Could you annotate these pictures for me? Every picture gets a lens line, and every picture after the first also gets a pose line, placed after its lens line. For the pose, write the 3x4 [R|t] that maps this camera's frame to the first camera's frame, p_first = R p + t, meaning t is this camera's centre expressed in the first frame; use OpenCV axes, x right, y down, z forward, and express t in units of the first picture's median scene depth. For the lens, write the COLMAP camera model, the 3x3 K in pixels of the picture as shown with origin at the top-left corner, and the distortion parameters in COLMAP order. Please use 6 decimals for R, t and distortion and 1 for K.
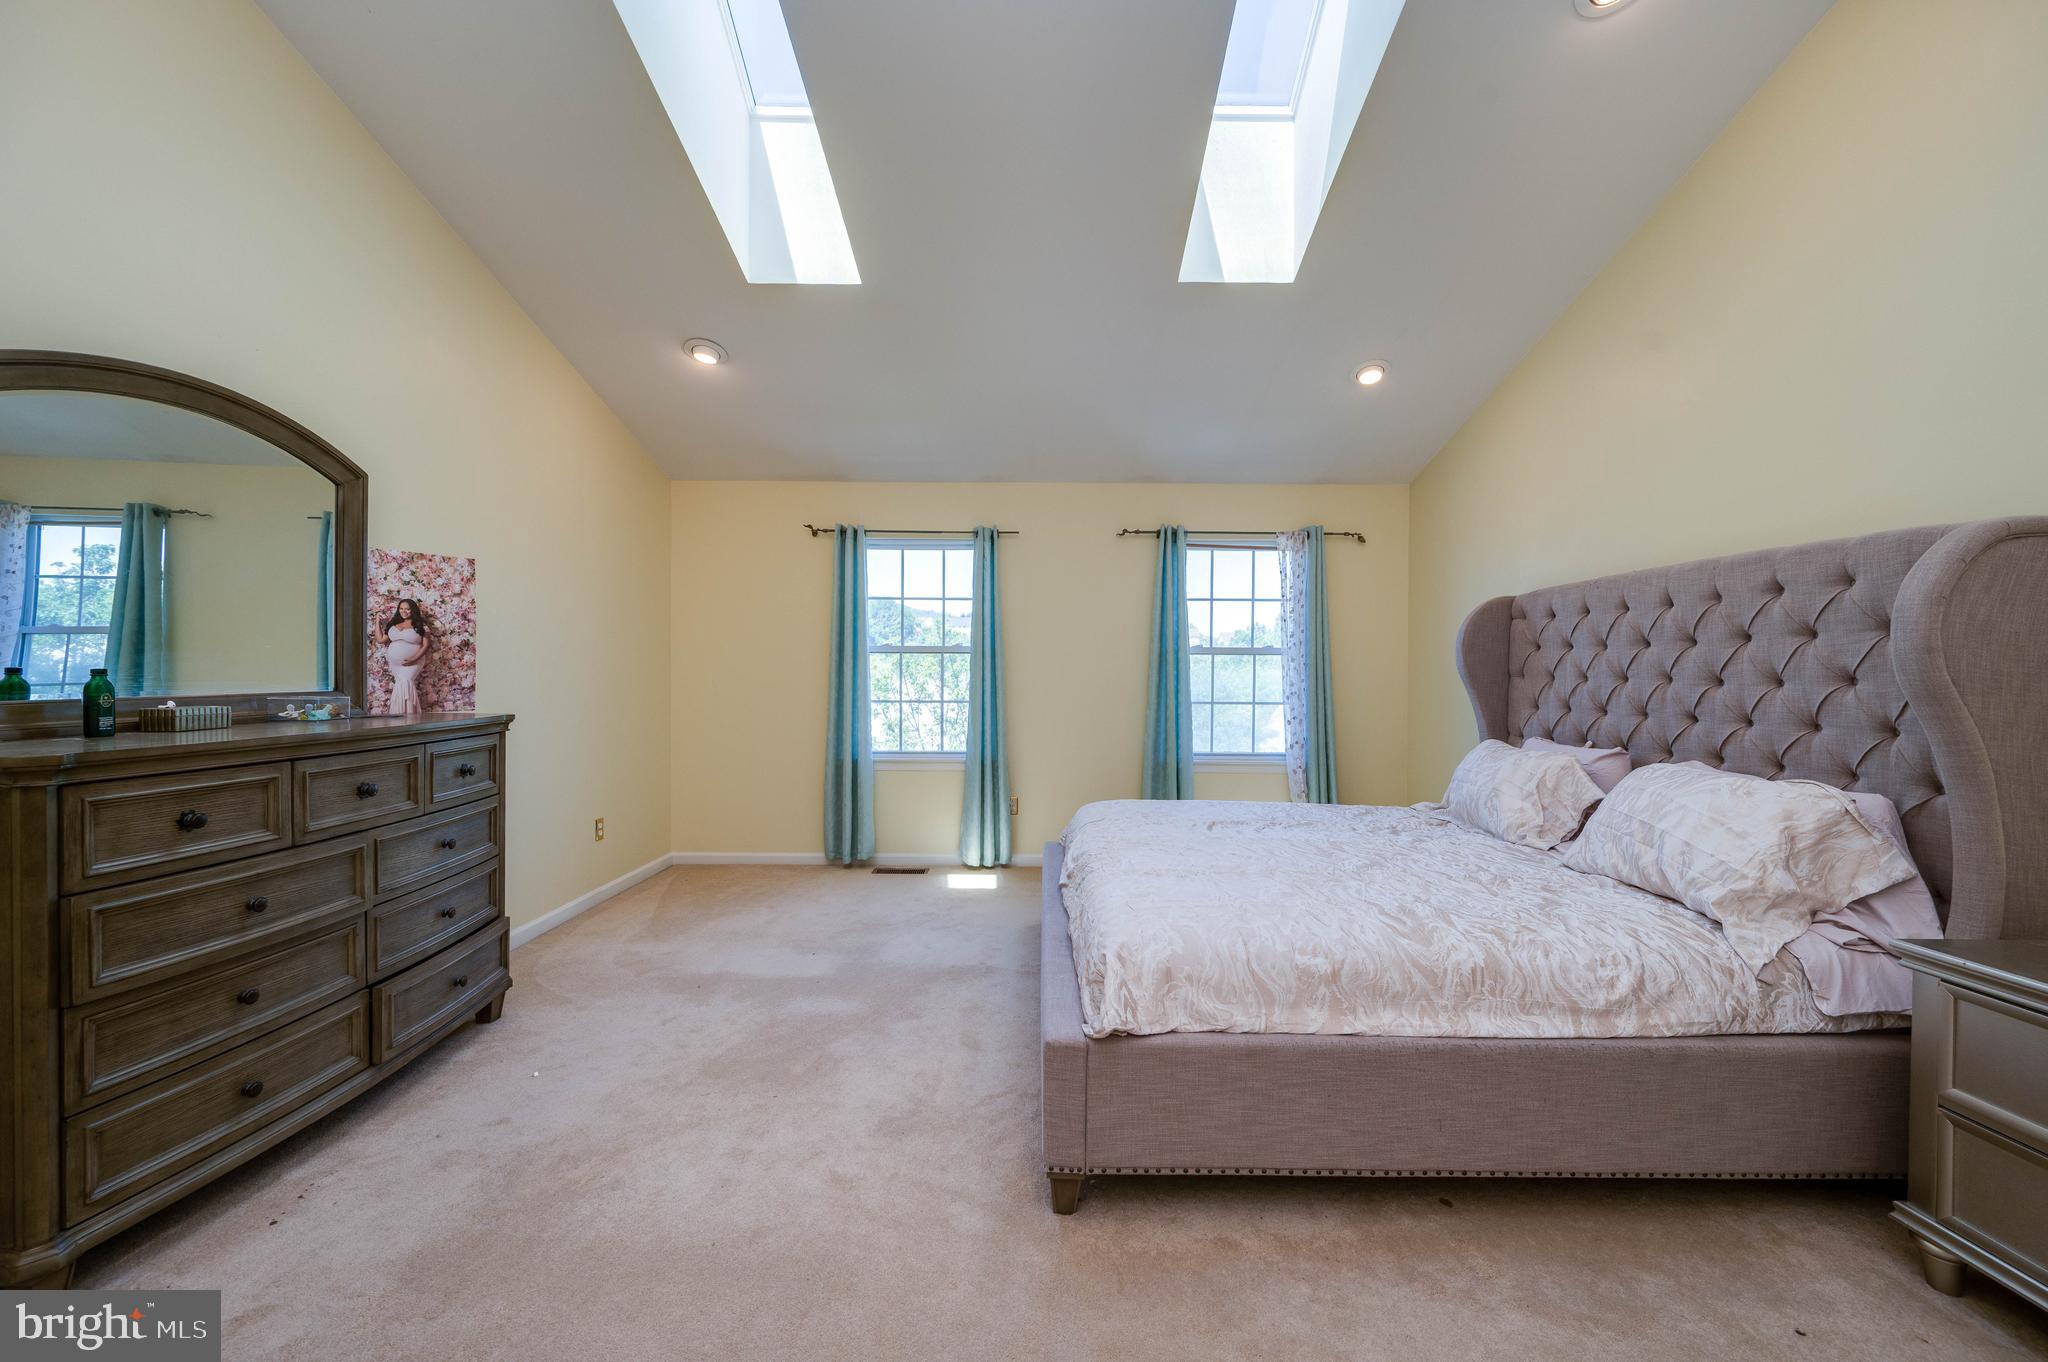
lens RADIAL K [[816.2, 0, 1026.9], [0, 816.2, 686.7], [0, 0, 1]] dist [-0.001028, -0.000017]
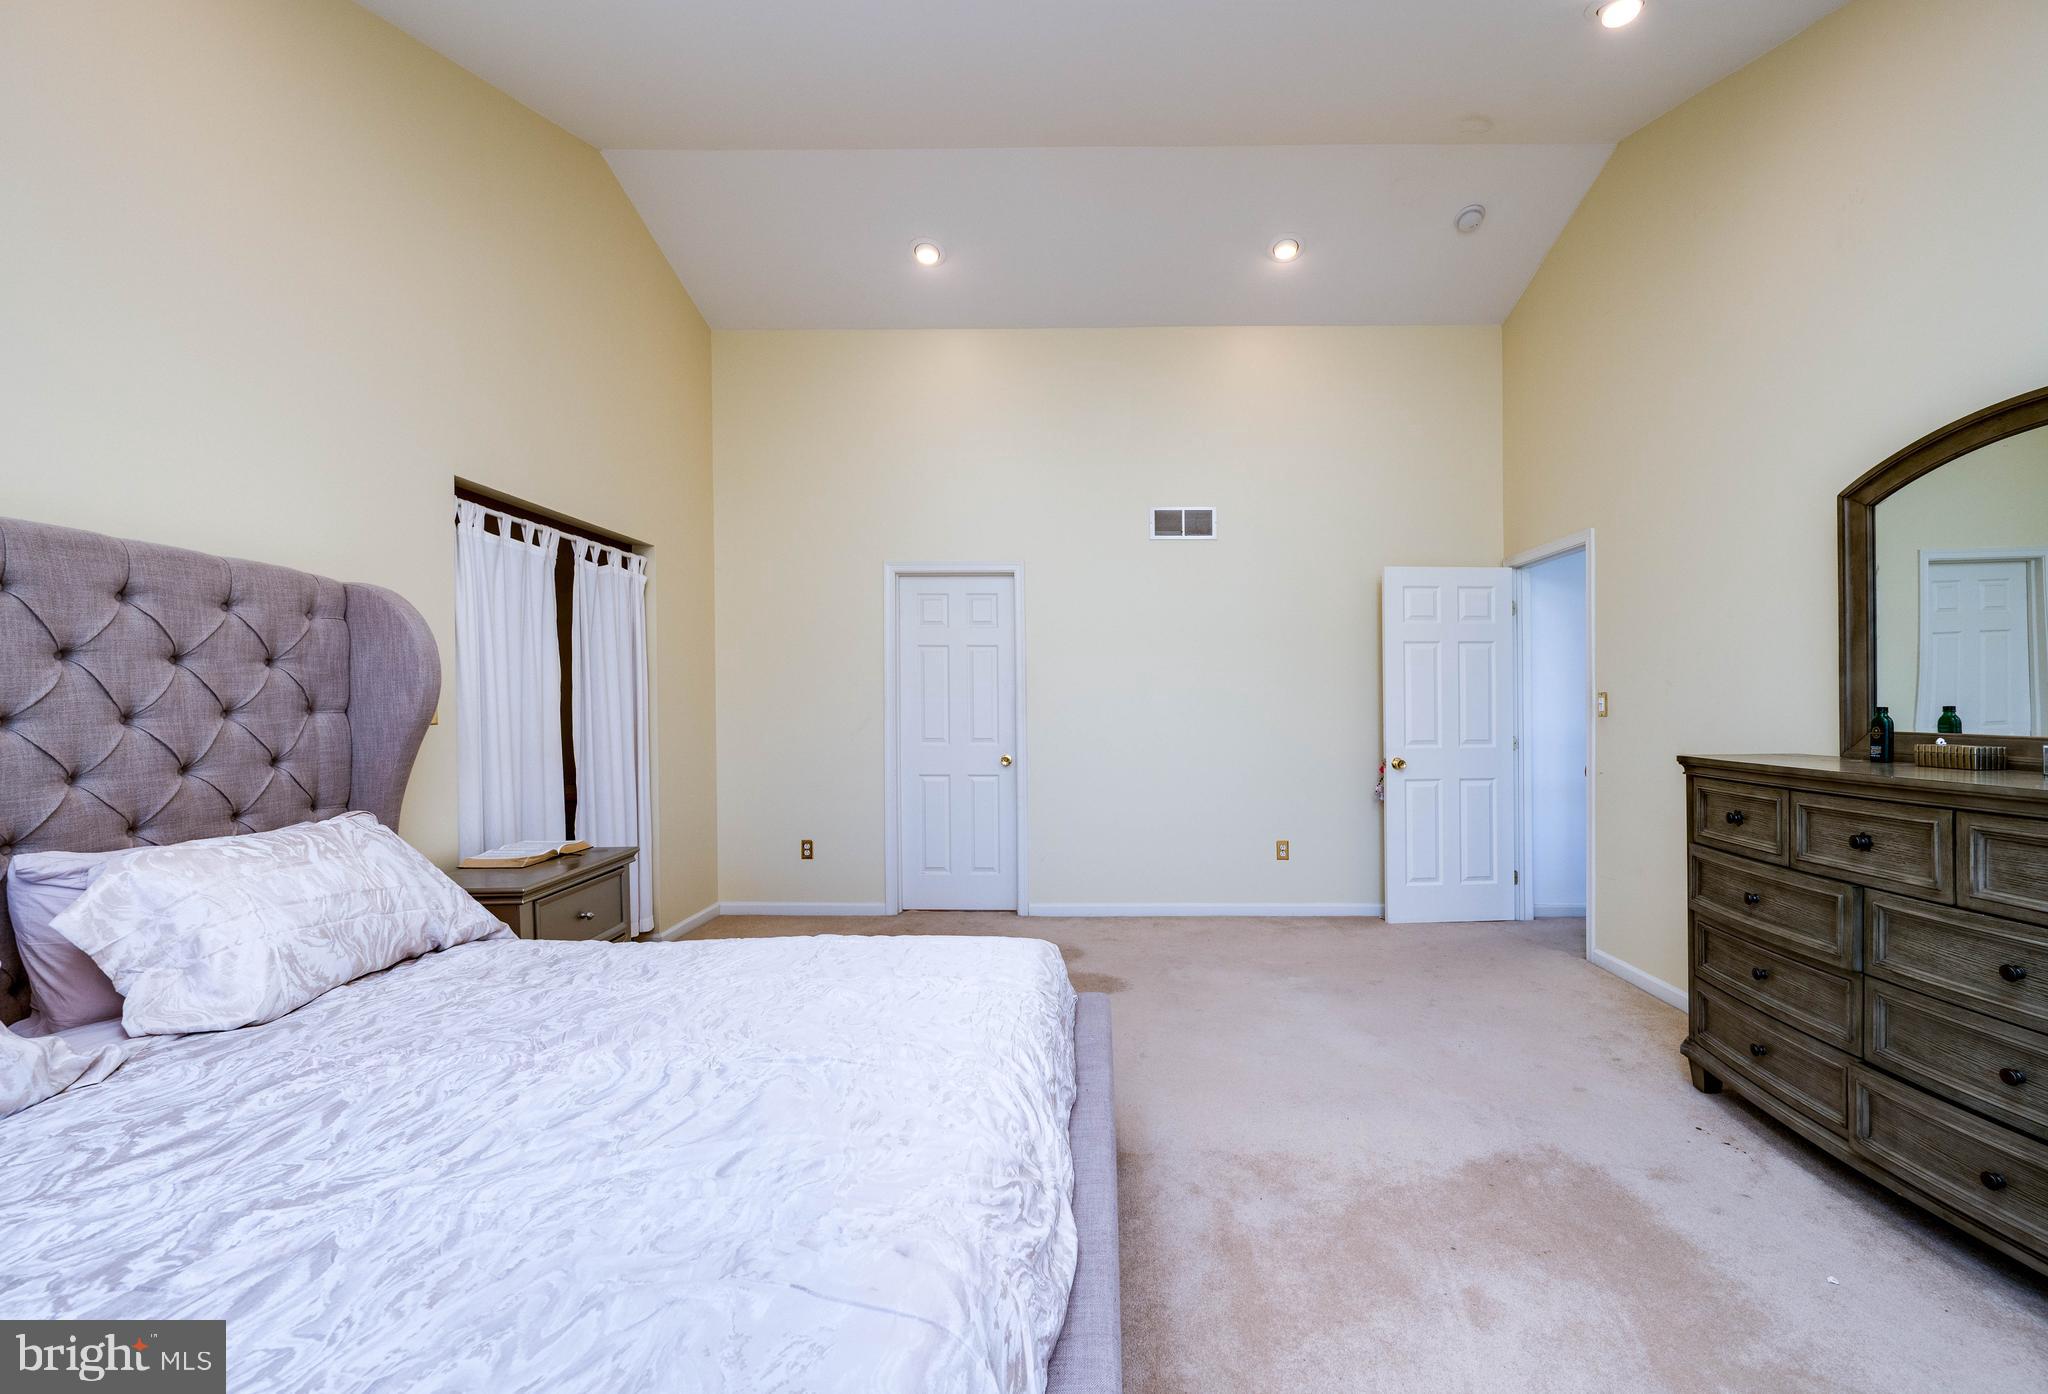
lens RADIAL K [[915.5, 0, 1024.9], [0, 915.5, 702.0], [0, 0, 1]] dist [0.000037, -0.000002]
pose [[-0.995025, -0.003445, 0.099570, 0.007176], [-0.001961, 0.999885, 0.015006, -0.027184], [-0.099610, 0.014736, -0.994917, 1.385430]]
